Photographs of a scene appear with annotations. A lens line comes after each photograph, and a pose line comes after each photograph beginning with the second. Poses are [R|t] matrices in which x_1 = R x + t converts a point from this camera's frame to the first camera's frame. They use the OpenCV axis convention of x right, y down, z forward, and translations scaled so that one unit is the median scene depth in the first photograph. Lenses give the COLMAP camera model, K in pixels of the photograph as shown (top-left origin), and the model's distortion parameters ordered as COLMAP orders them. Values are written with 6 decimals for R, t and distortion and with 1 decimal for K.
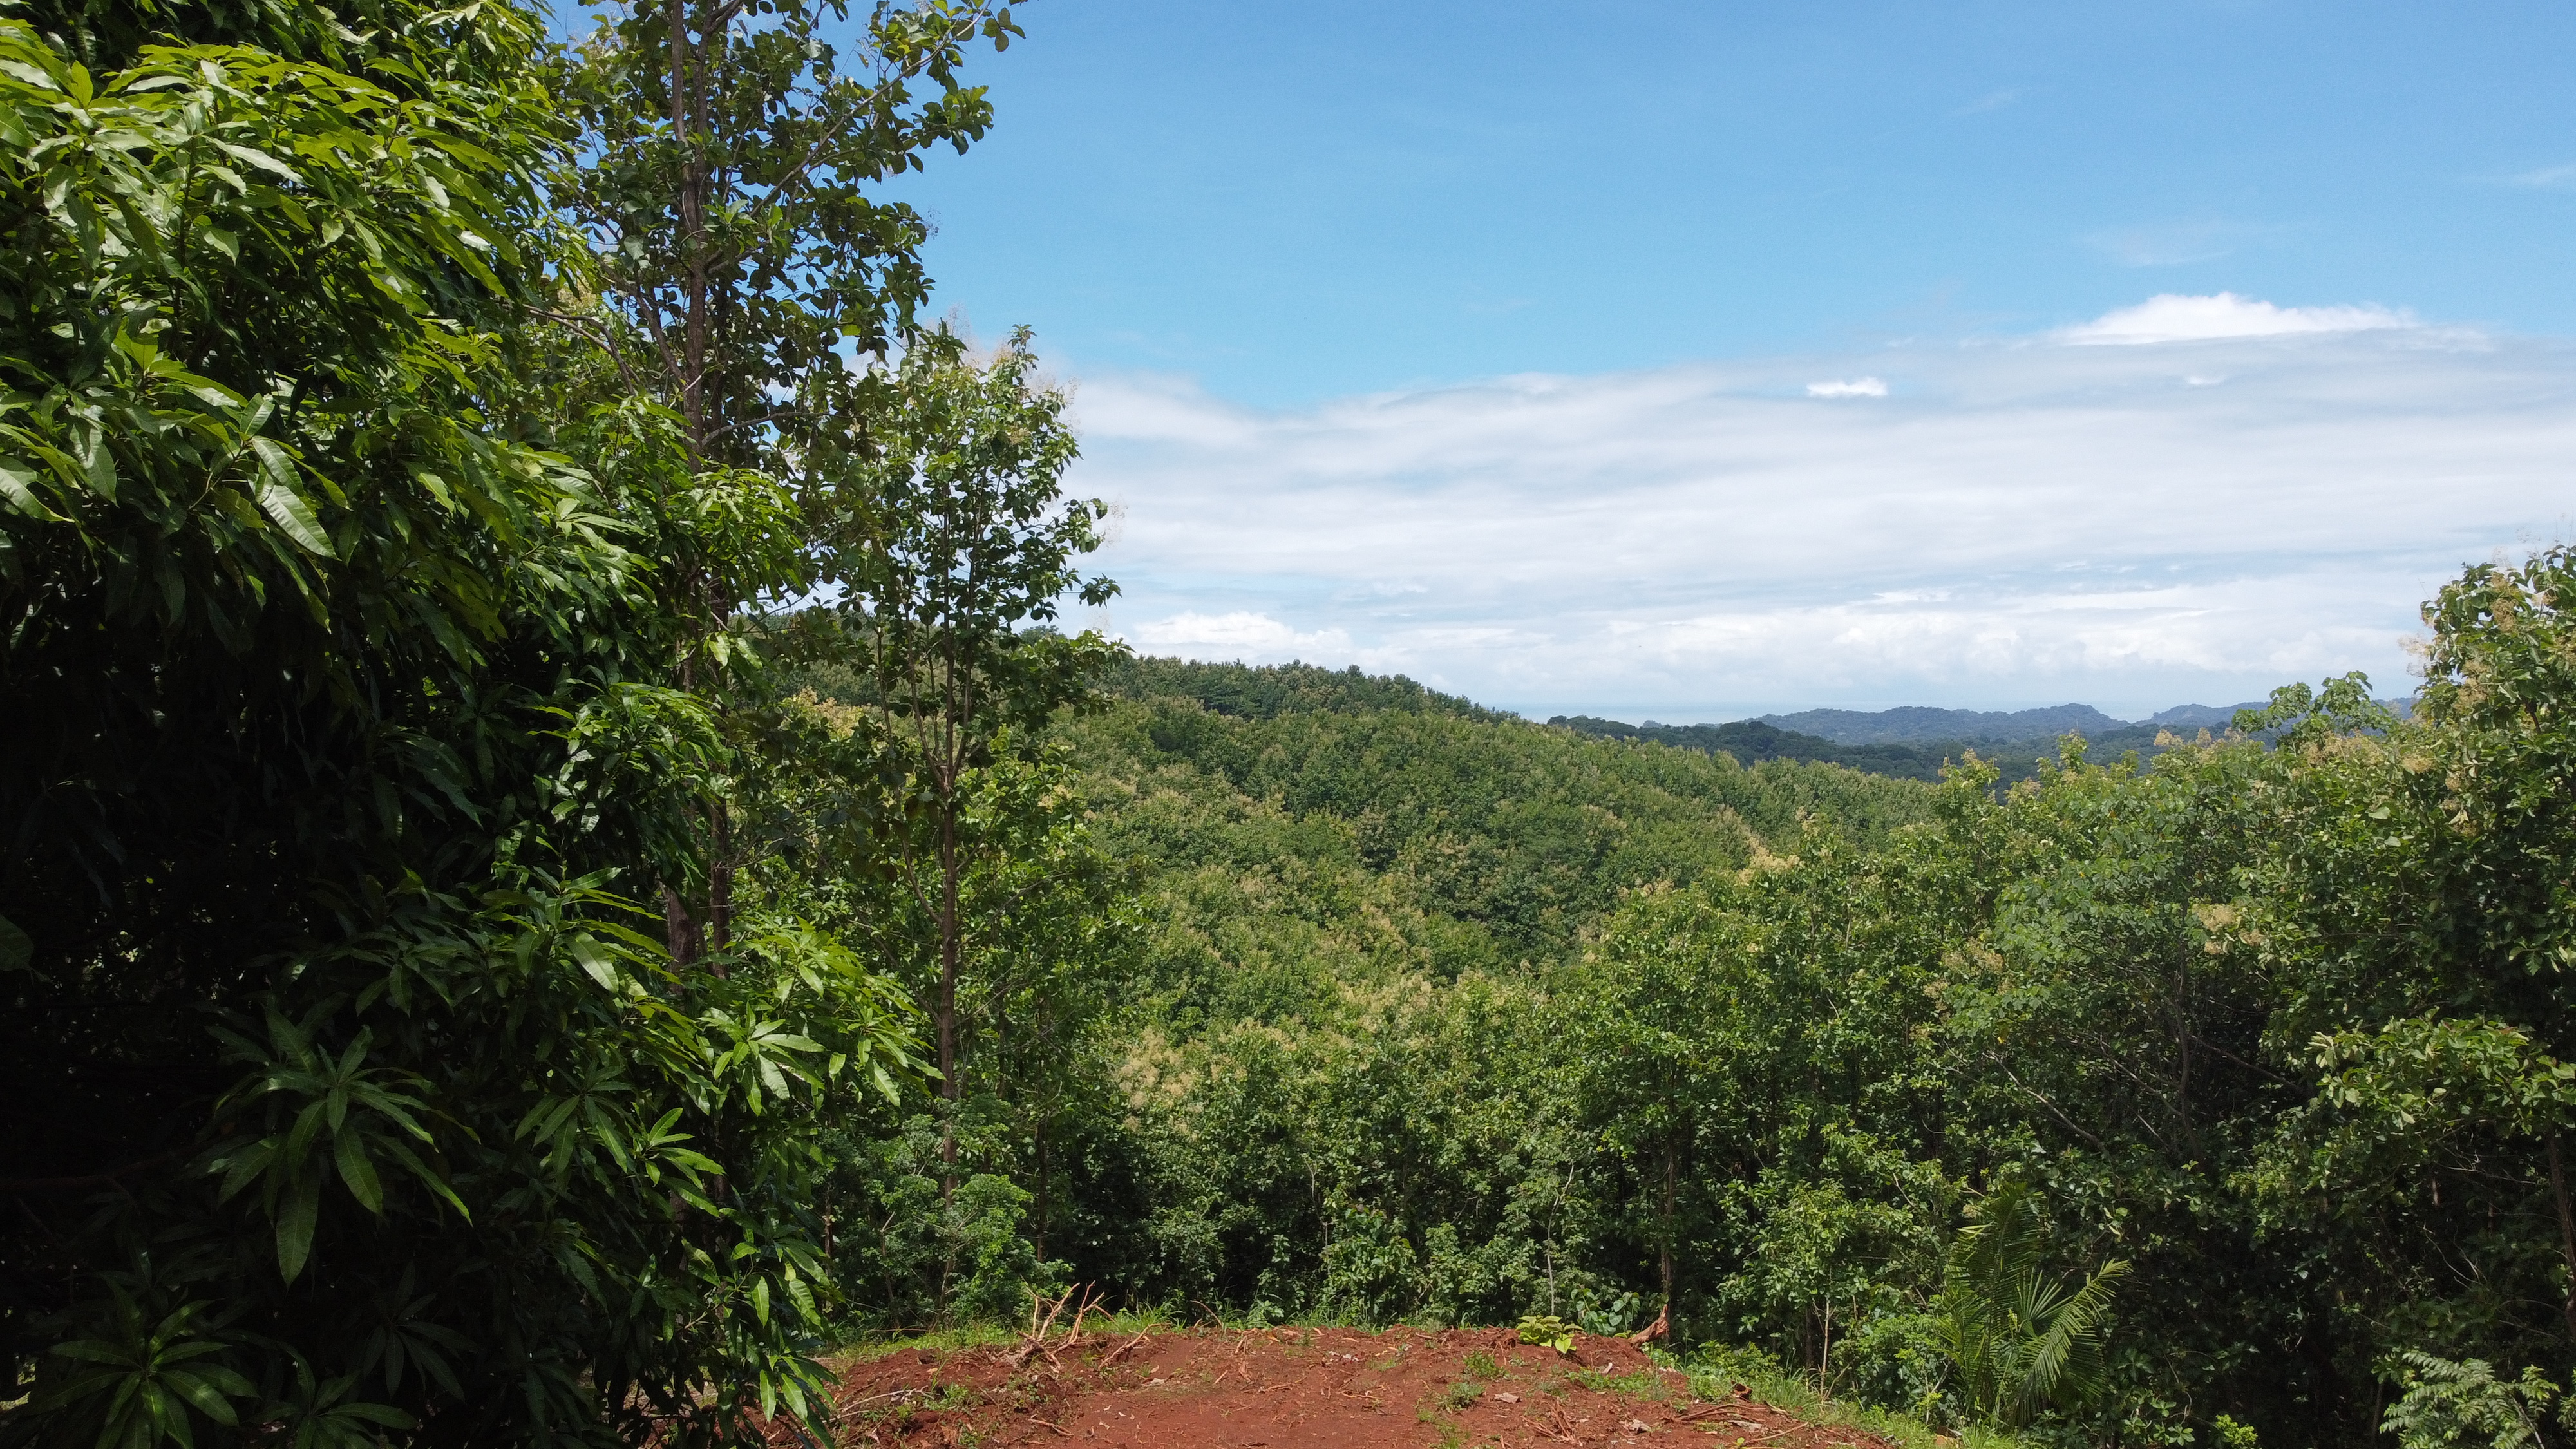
lens RADIAL K [[1982.9, 0, 1274.4], [0, 1982.9, 745.1], [0, 0, 1]] dist [-0.014354, 0.006333]
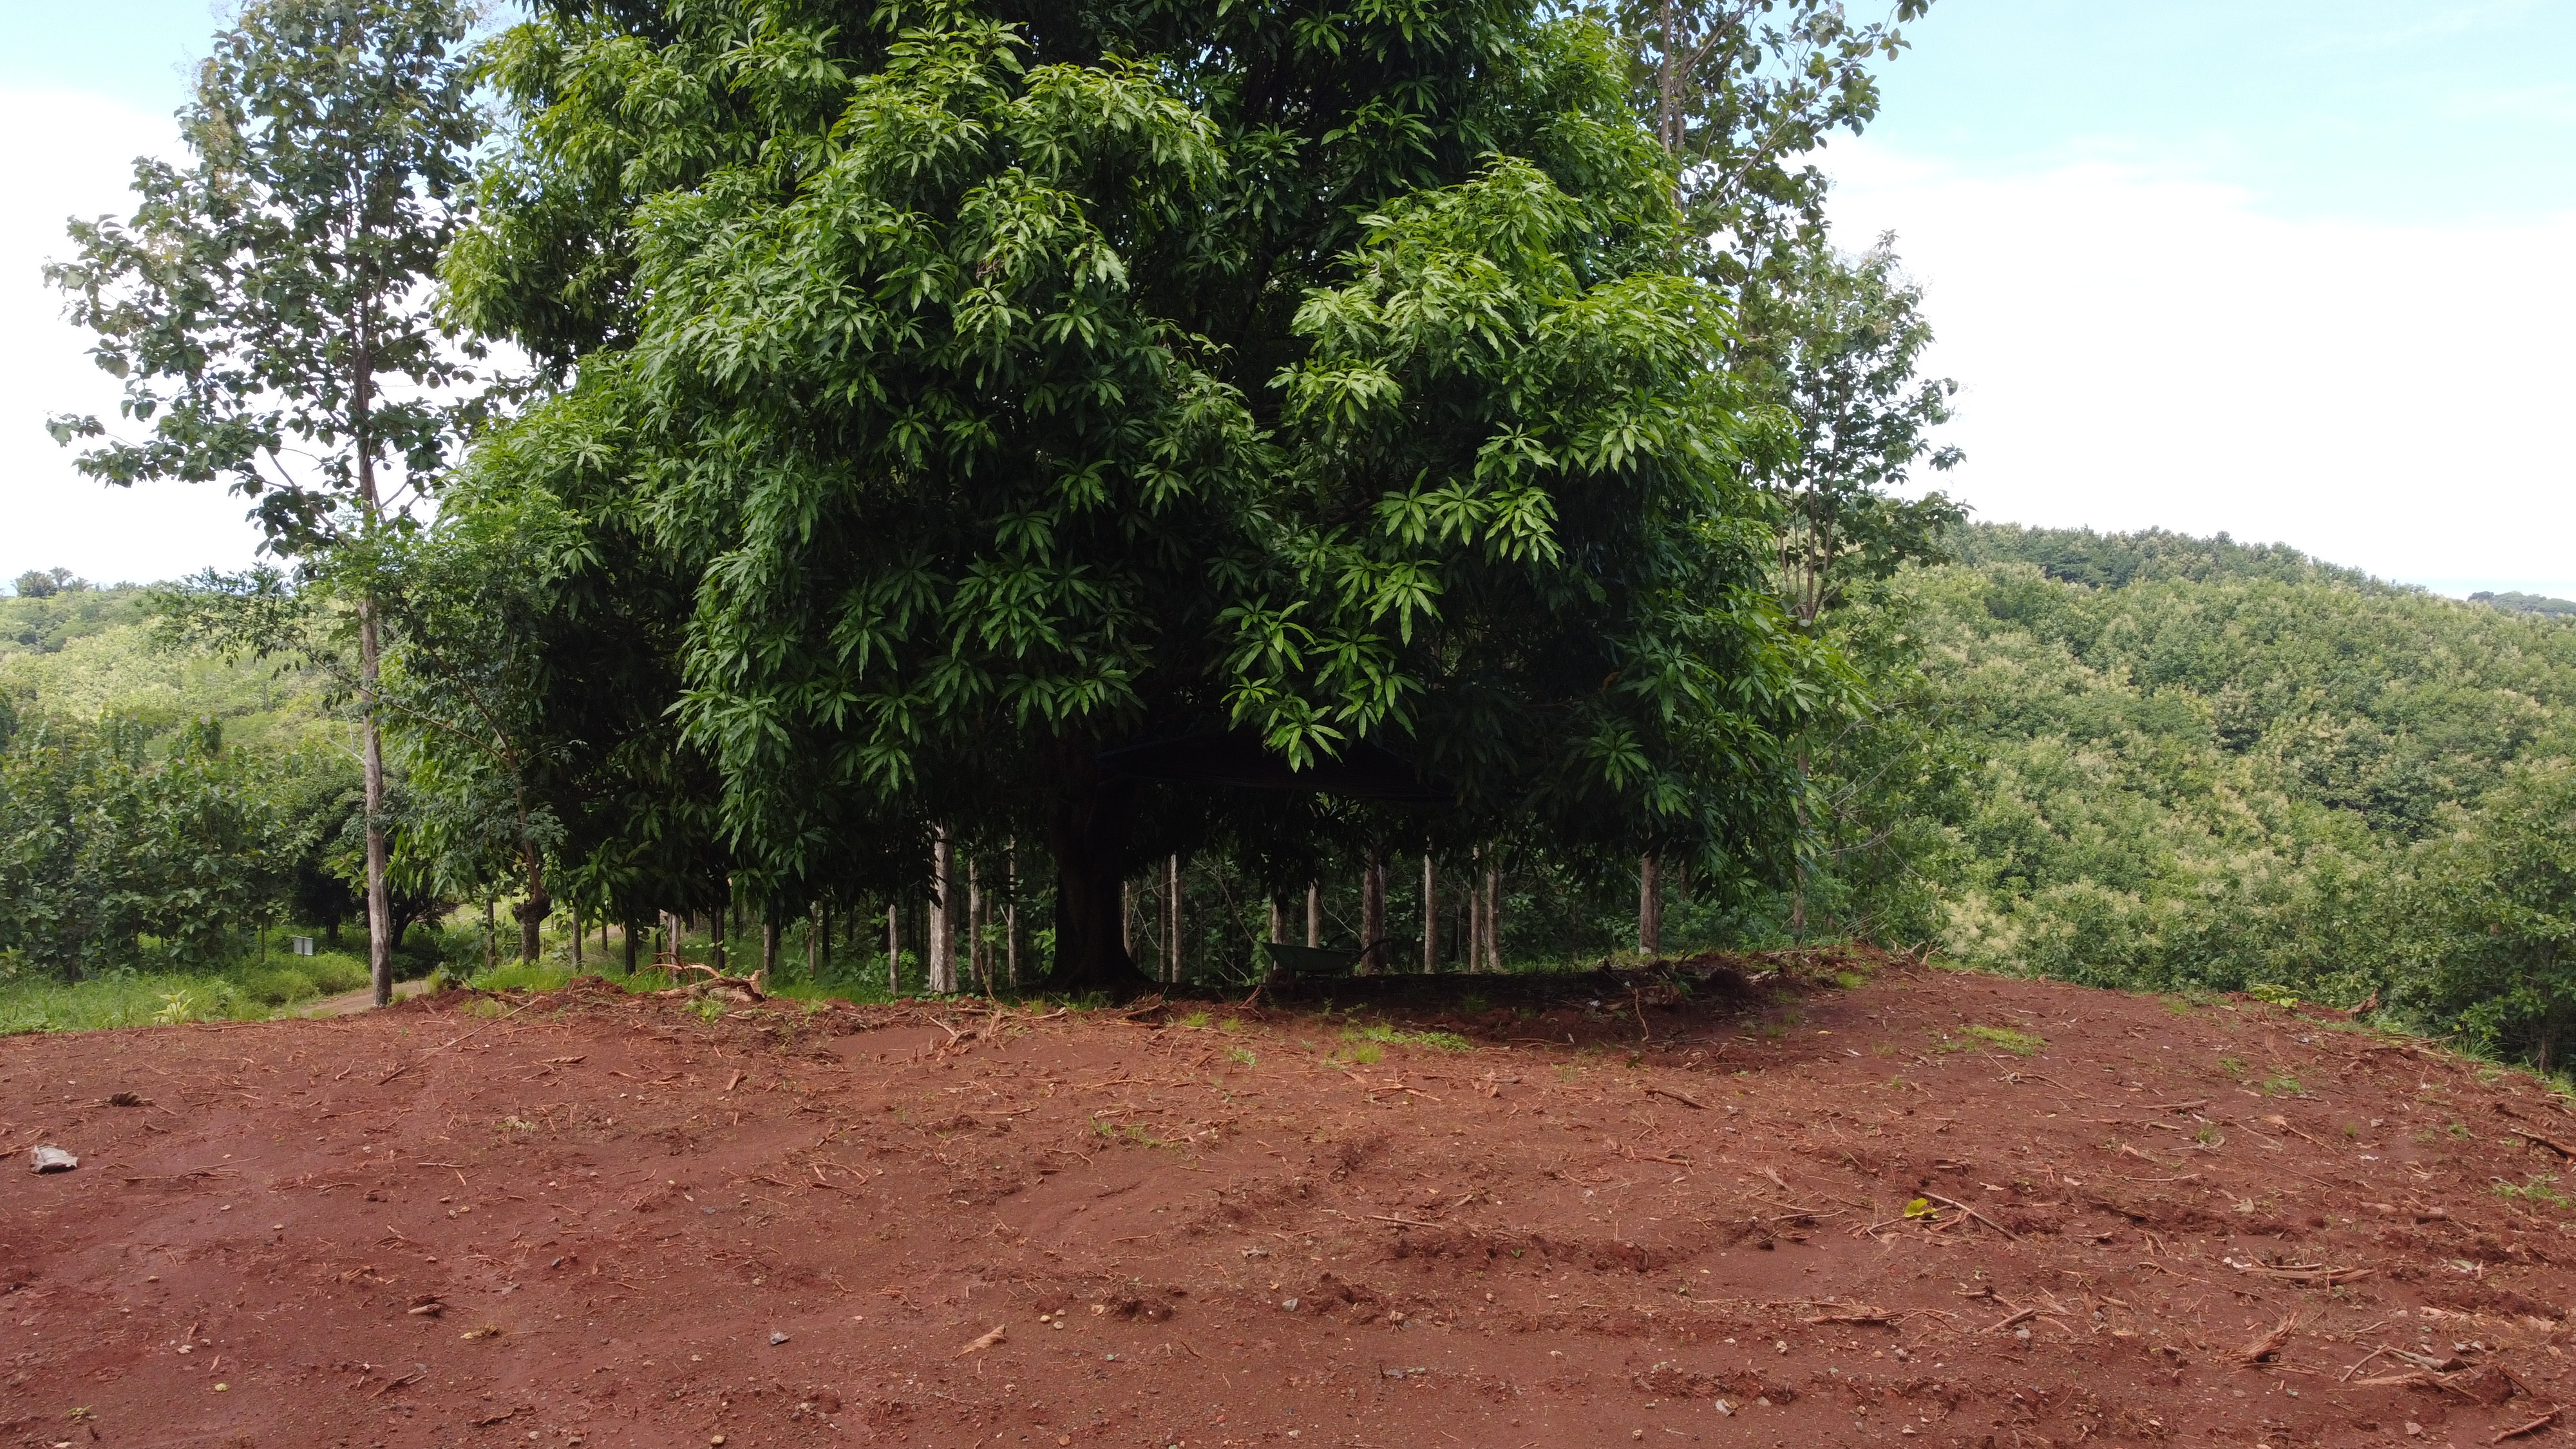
lens RADIAL K [[1982.9, 0, 1249.0], [0, 1982.9, 715.7], [0, 0, 1]] dist [-0.014354, 0.006333]
pose [[0.914077, 0.041682, -0.403392, 0.005411], [-0.020136, 0.998142, 0.057507, 0.006691], [0.405040, -0.044443, 0.913218, -0.106726]]
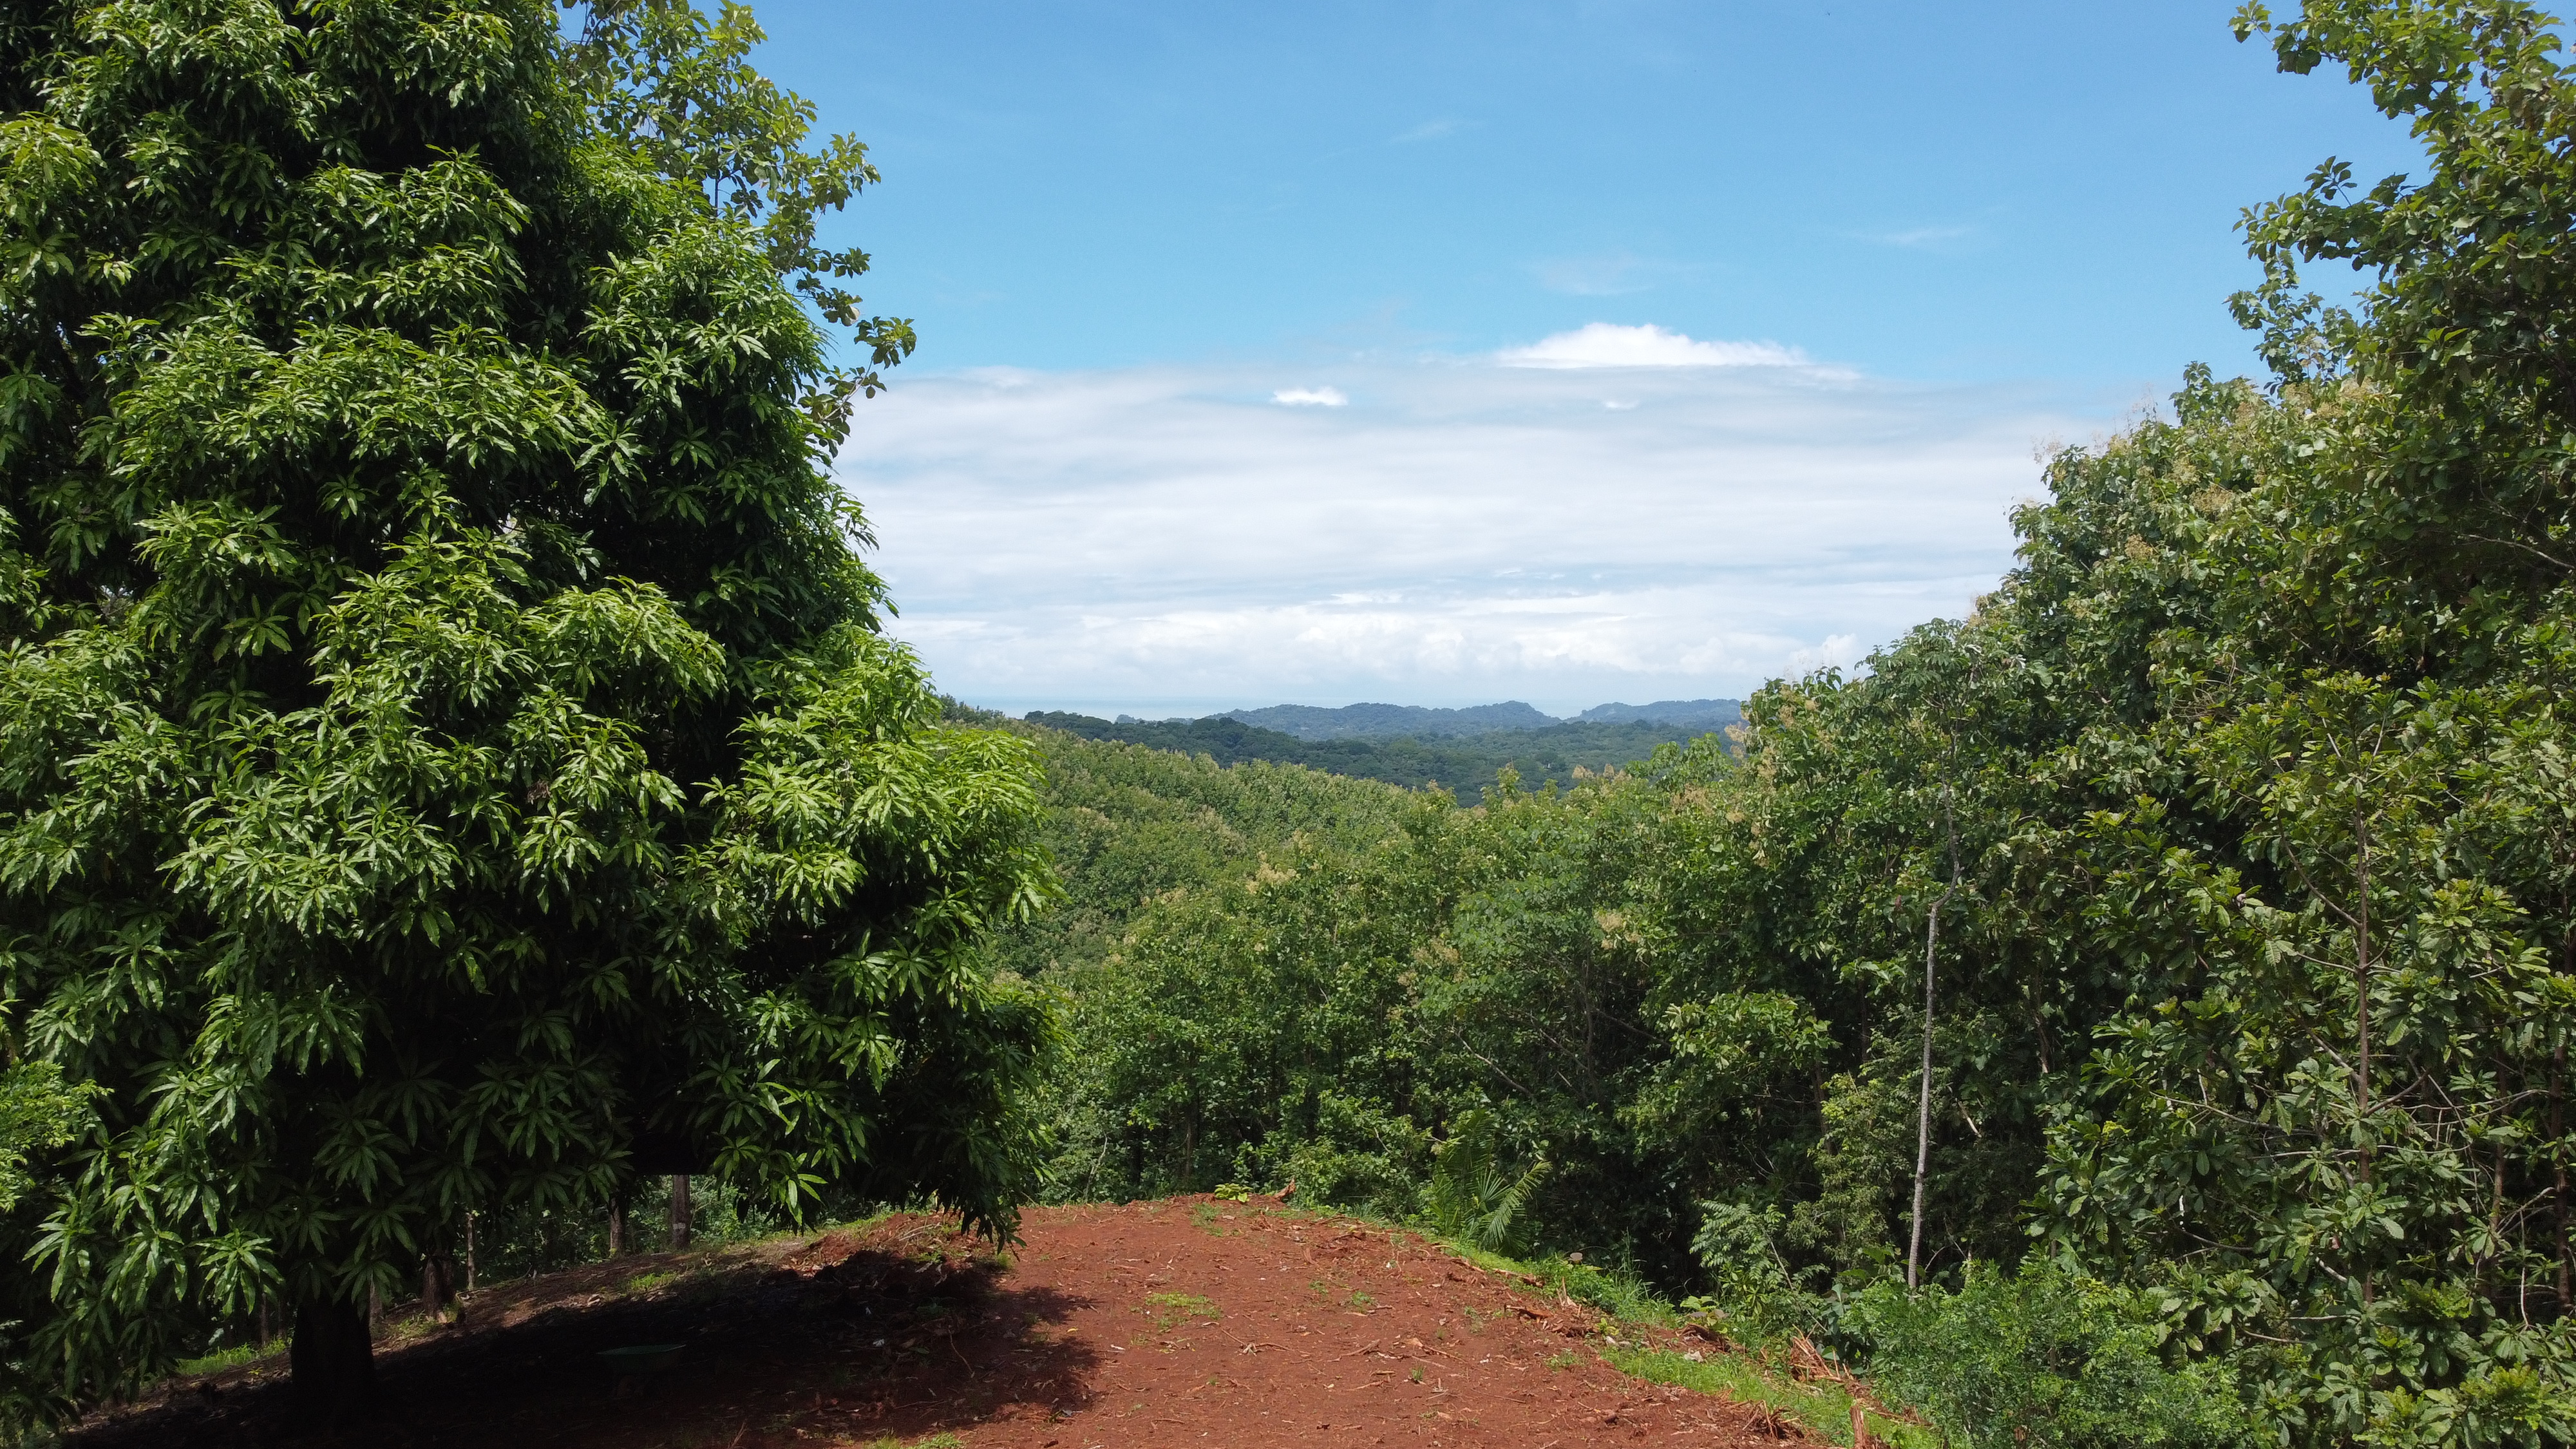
lens RADIAL K [[1982.9, 0, 1269.3], [0, 1982.9, 702.5], [0, 0, 1]] dist [-0.014354, 0.006333]
pose [[0.965654, 0.007899, 0.259713, -0.056167], [-0.003403, 0.999837, -0.017759, -0.020669], [-0.259811, 0.016265, 0.965523, -0.137586]]
